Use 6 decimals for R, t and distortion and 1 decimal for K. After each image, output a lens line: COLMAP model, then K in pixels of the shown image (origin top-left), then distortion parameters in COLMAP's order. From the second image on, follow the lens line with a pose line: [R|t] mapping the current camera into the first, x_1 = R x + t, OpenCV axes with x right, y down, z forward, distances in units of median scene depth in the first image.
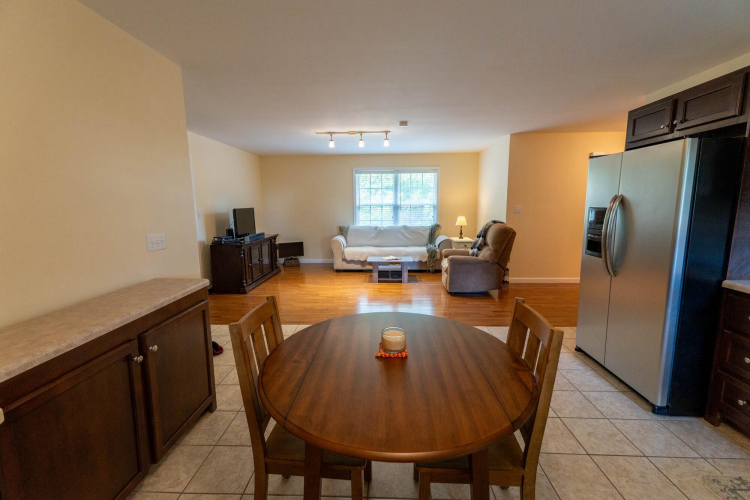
lens RADIAL K [[318.6, 0, 372.8], [0, 318.6, 247.6], [0, 0, 1]] dist [0.010911, -0.001443]
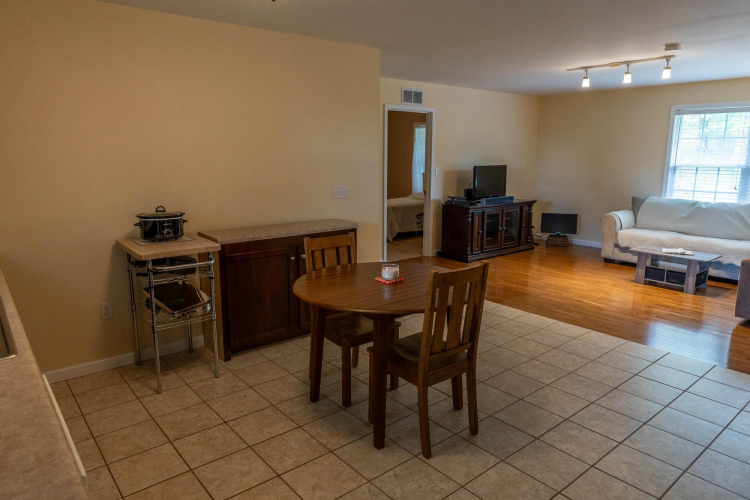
lens RADIAL K [[494.8, 0, 370.9], [0, 494.8, 248.6], [0, 0, 1]] dist [-0.002979, 0.004937]
pose [[0.668133, 0.153190, -0.728101, 0.329001], [-0.114426, 0.988089, 0.102890, -0.004008], [0.735191, 0.014570, 0.677704, -0.104968]]
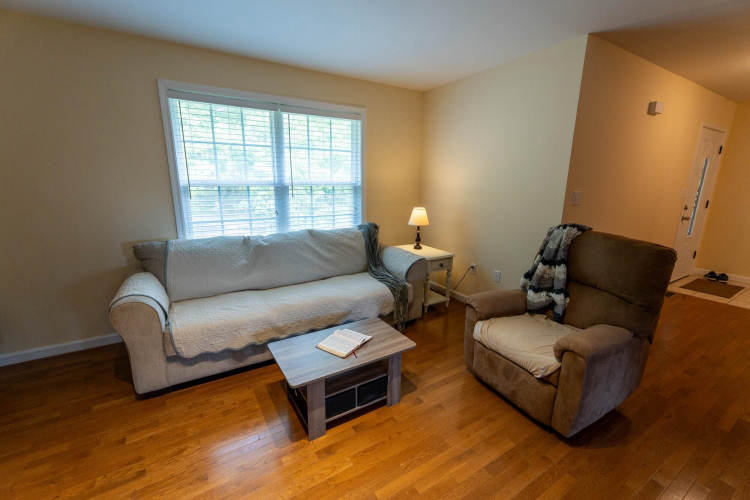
lens RADIAL K [[318.6, 0, 372.3], [0, 318.6, 248.6], [0, 0, 1]] dist [0.010911, -0.001443]
pose [[0.830482, -0.103583, 0.547330, -0.088259], [0.061252, 0.993582, 0.095097, -0.089313], [-0.553668, -0.045451, 0.831497, 0.622627]]
